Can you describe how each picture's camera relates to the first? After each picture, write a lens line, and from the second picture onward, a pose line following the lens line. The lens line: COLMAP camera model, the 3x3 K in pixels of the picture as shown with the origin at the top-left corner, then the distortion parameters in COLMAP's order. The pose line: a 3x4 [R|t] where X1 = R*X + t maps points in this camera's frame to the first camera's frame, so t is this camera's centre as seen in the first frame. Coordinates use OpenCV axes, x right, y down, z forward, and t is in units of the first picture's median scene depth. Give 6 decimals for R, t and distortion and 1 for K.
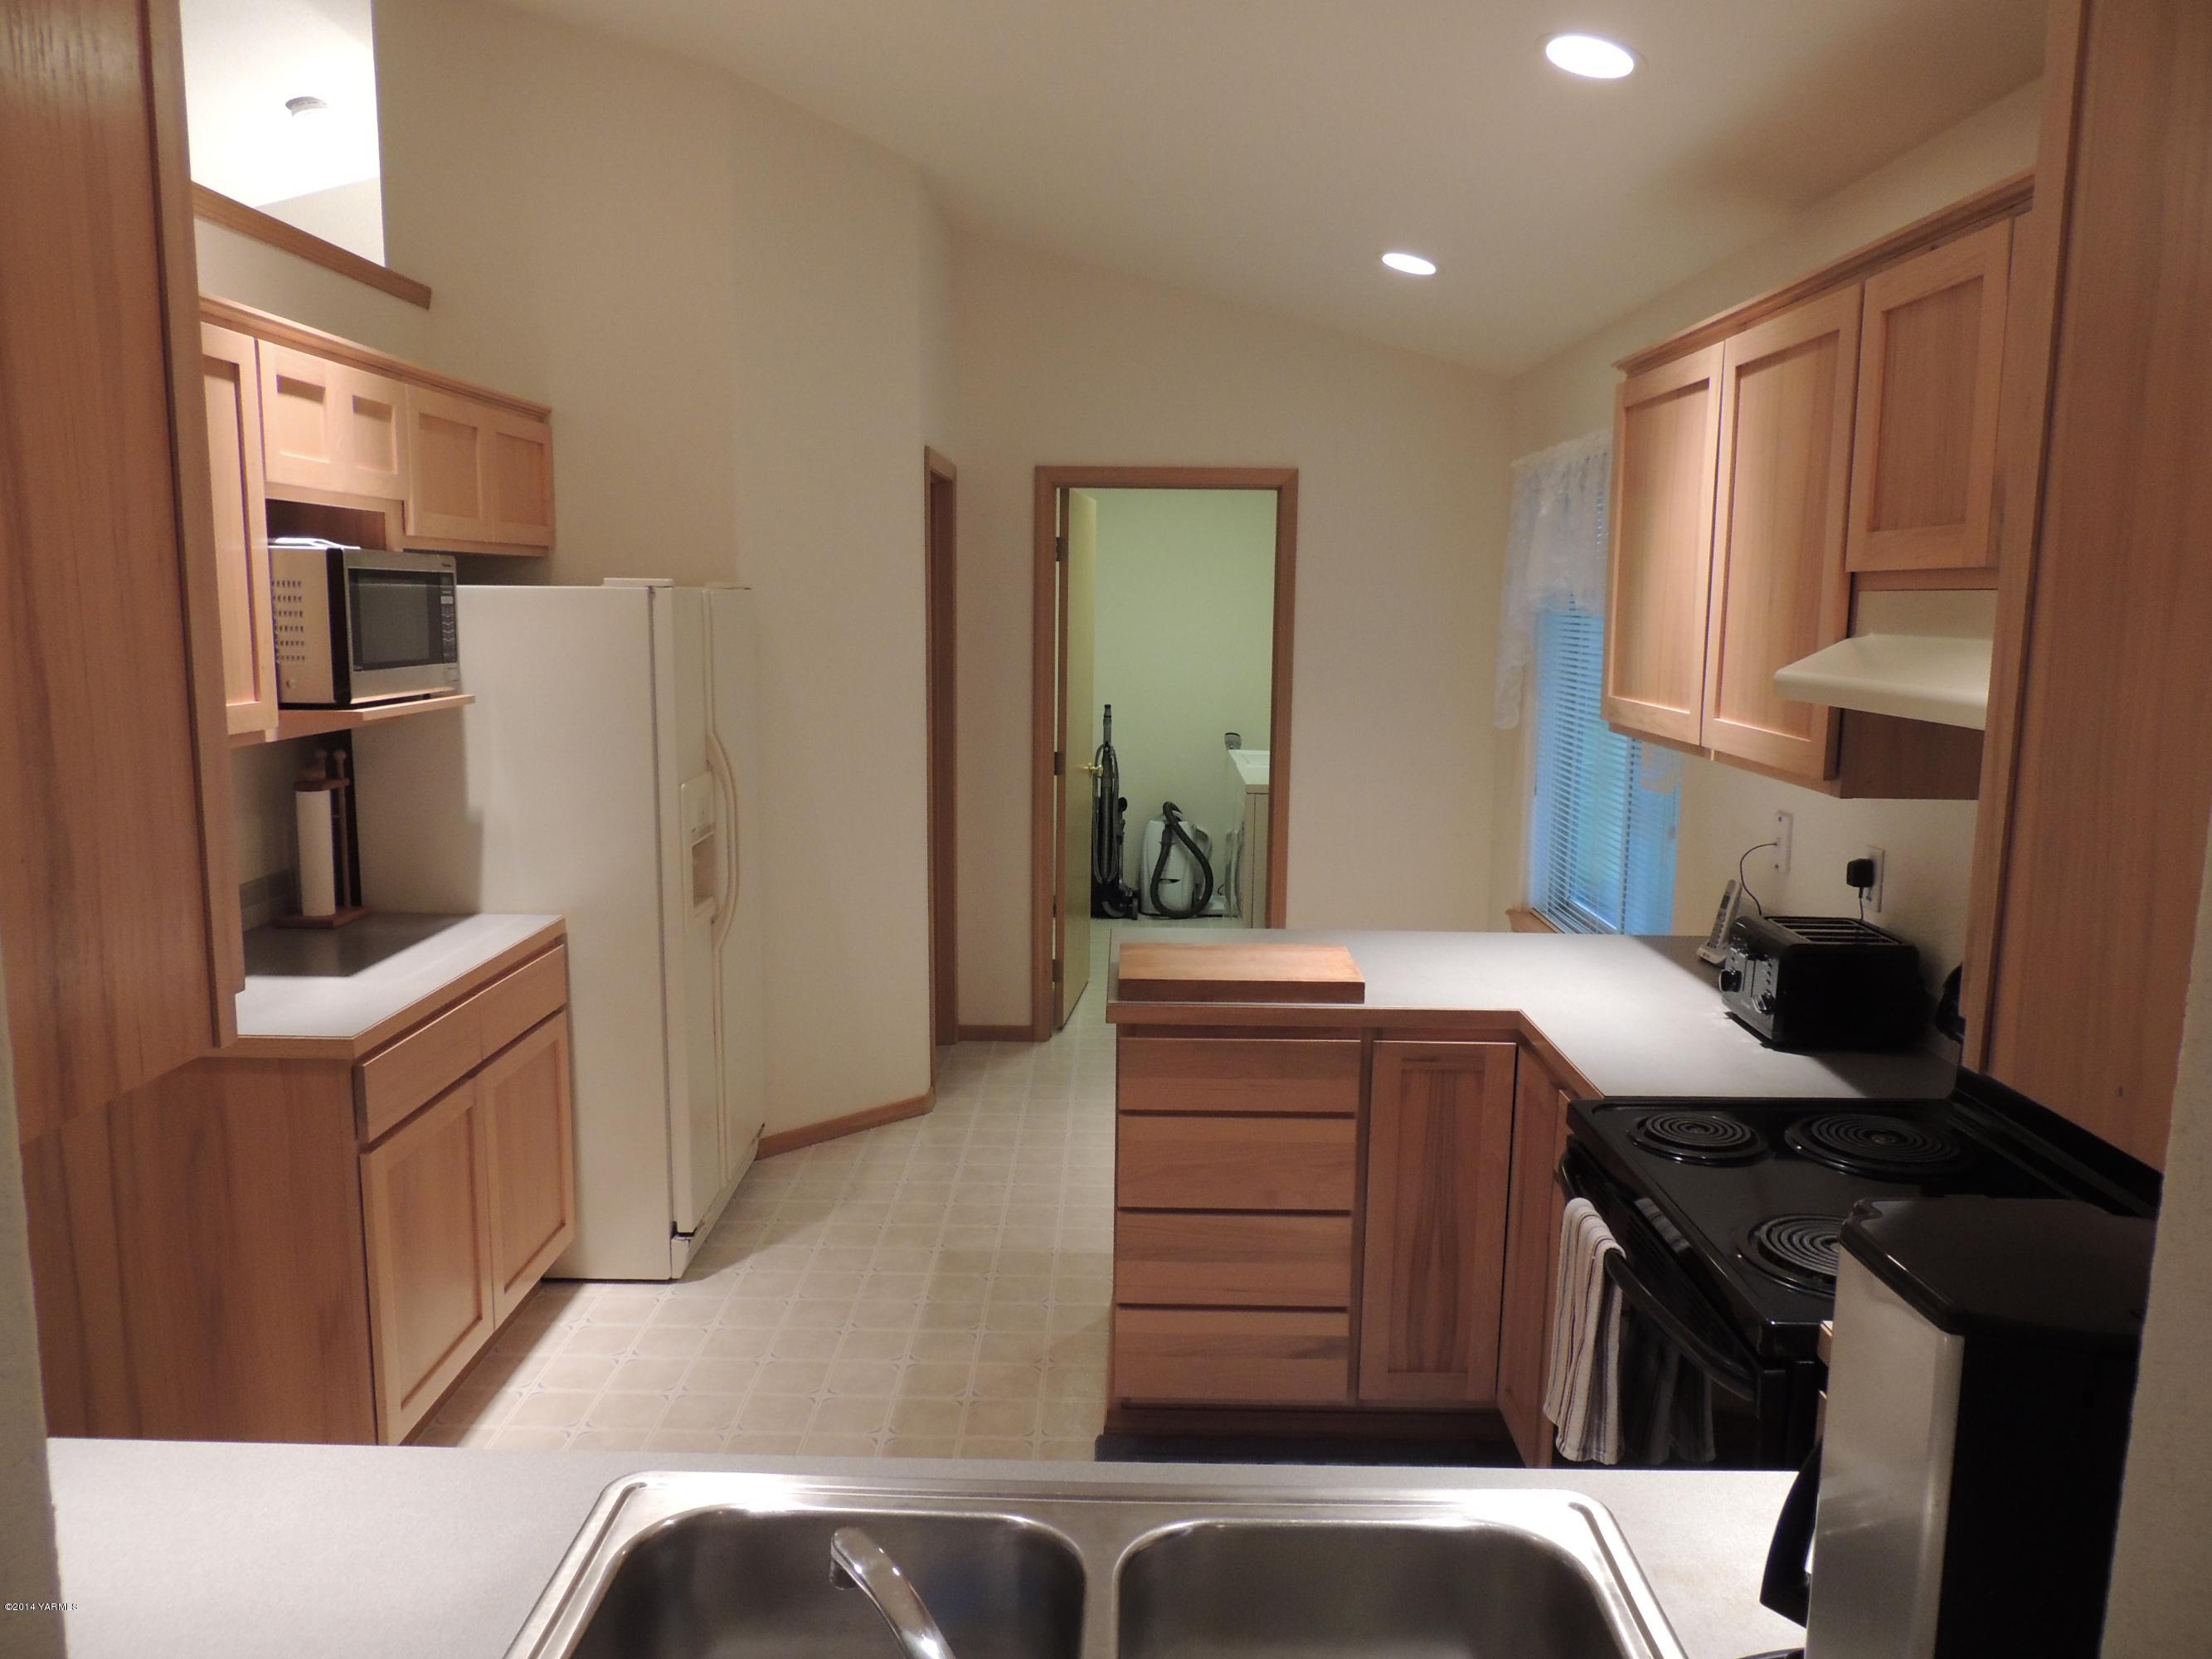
lens RADIAL K [[1583.8, 0, 1096.7], [0, 1583.8, 831.7], [0, 0, 1]] dist [-0.019580, 0.005913]
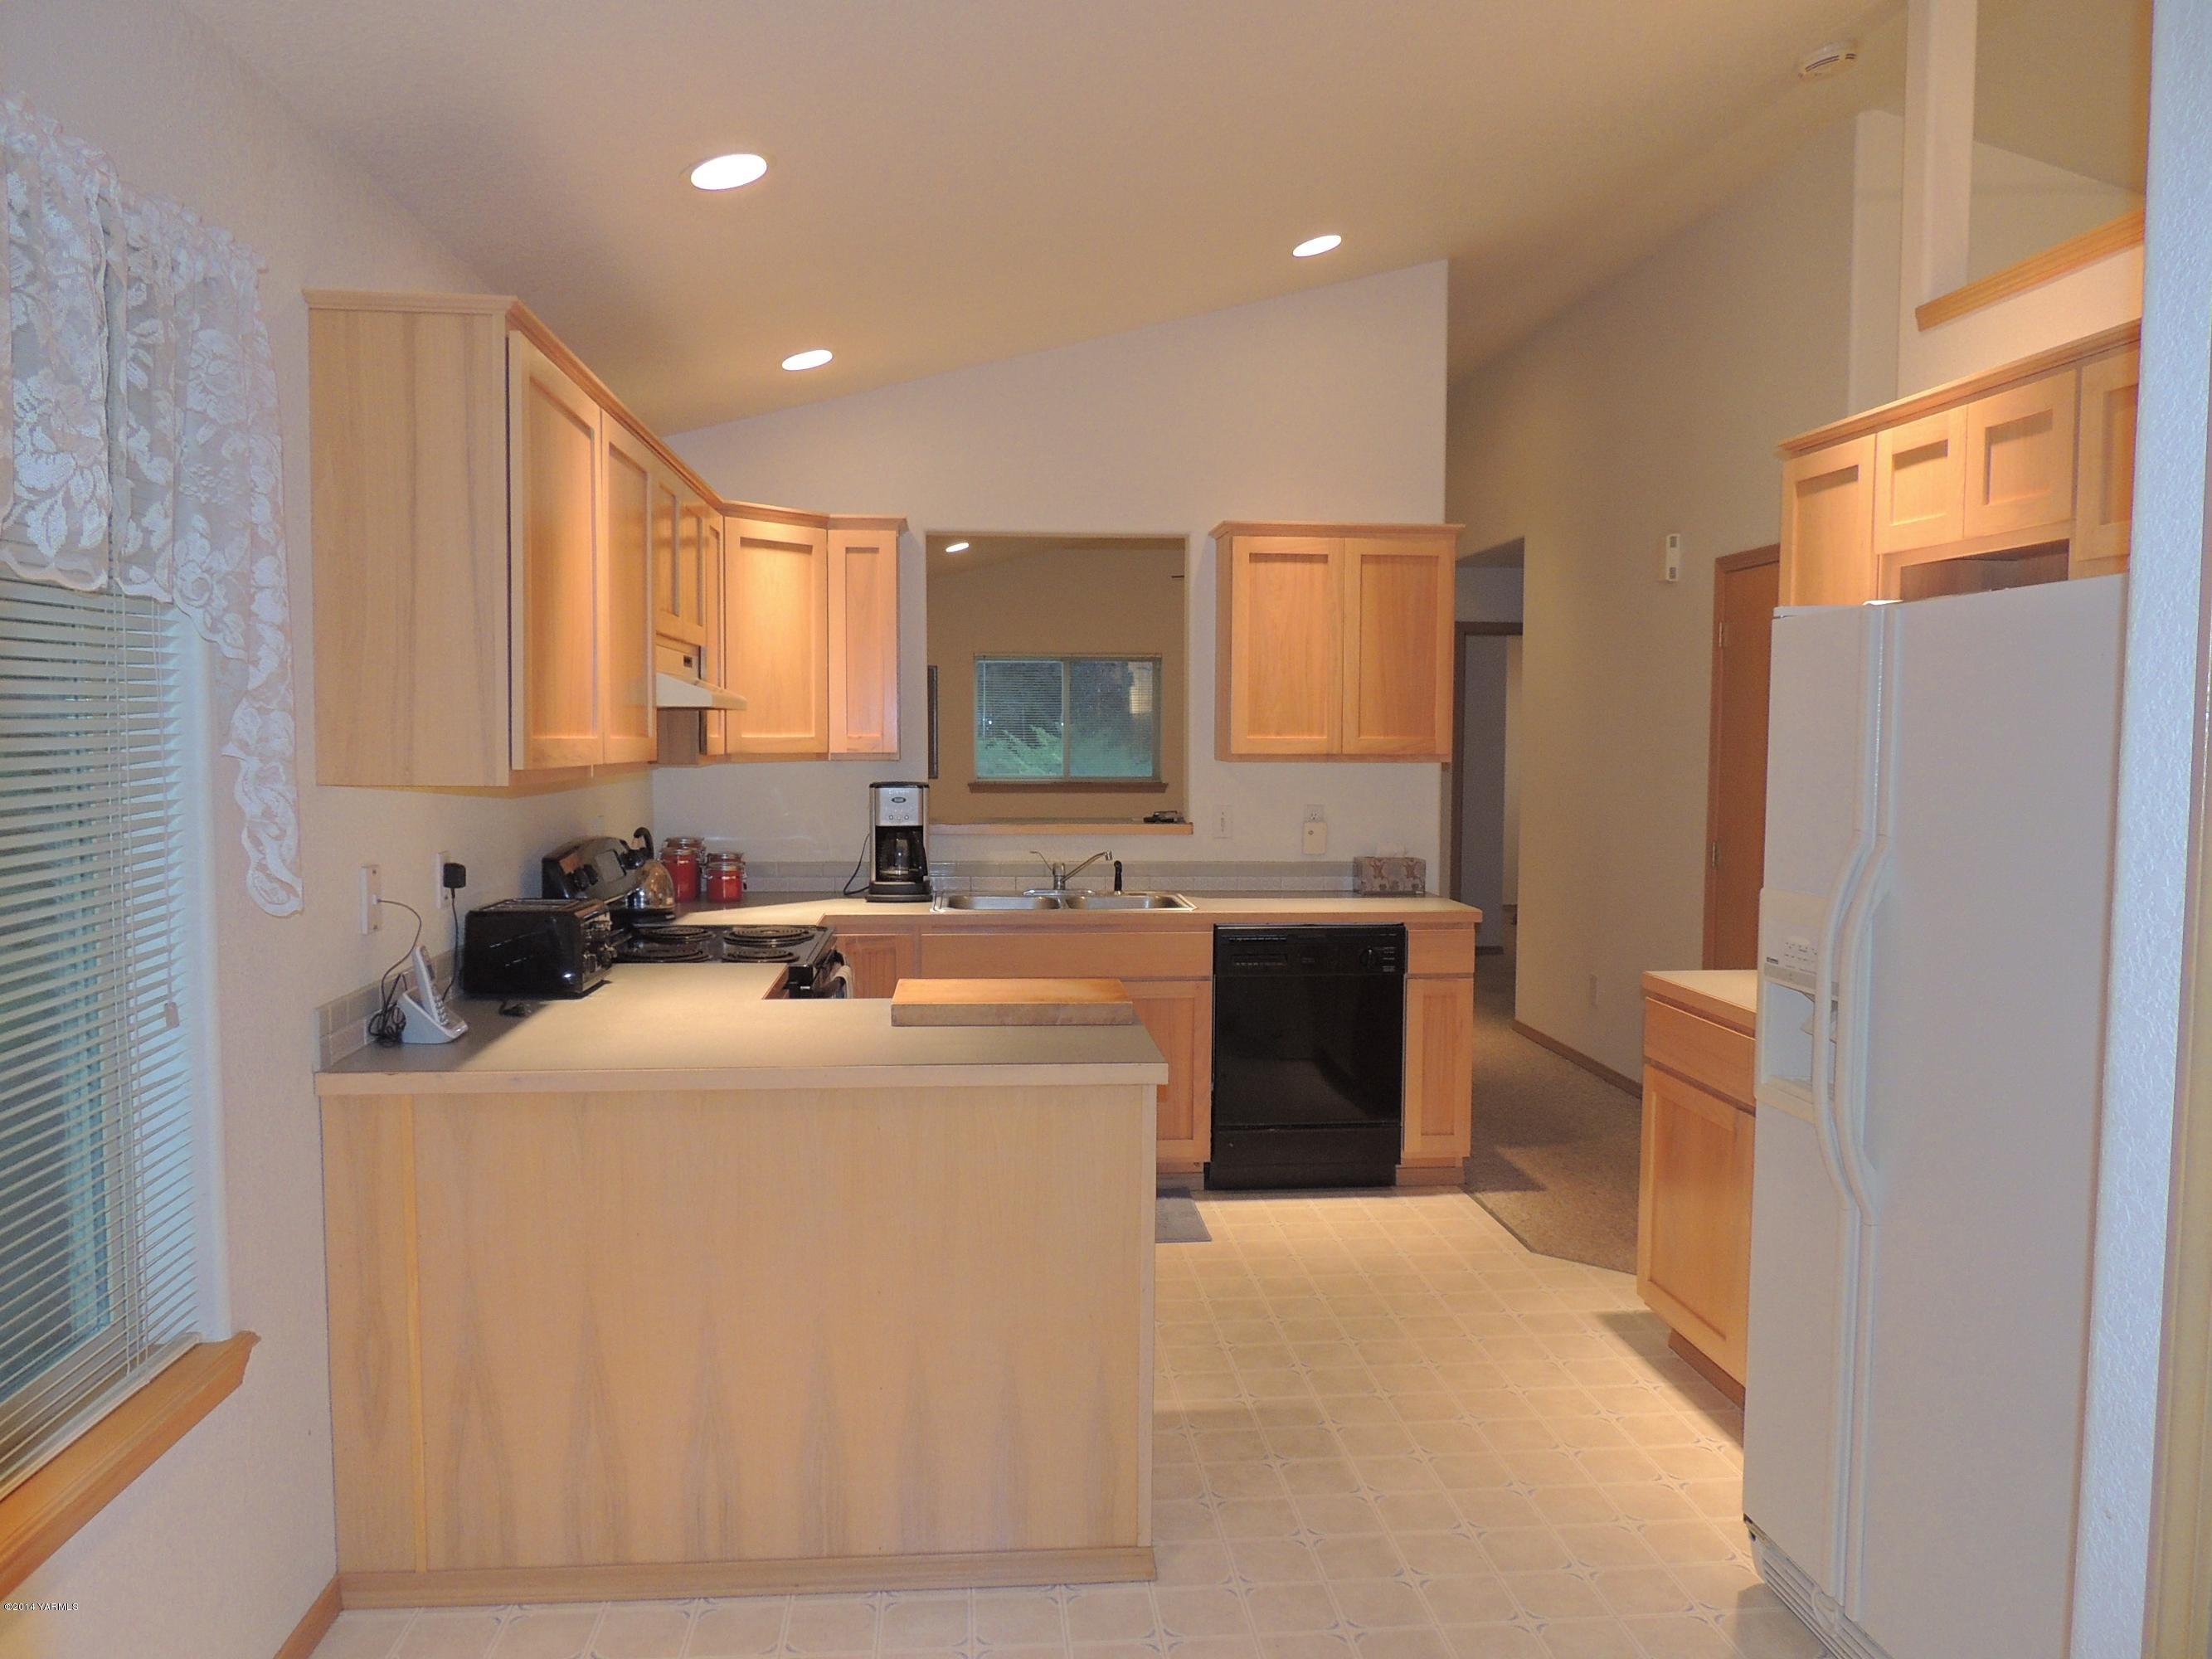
lens RADIAL K [[1583.8, 0, 1108.2], [0, 1583.8, 823.5], [0, 0, 1]] dist [-0.019580, 0.005913]
pose [[-0.993475, -0.009783, -0.113627, 0.146532], [-0.032682, 0.978951, 0.201460, -0.238504], [0.109265, 0.203859, -0.972884, 2.037644]]
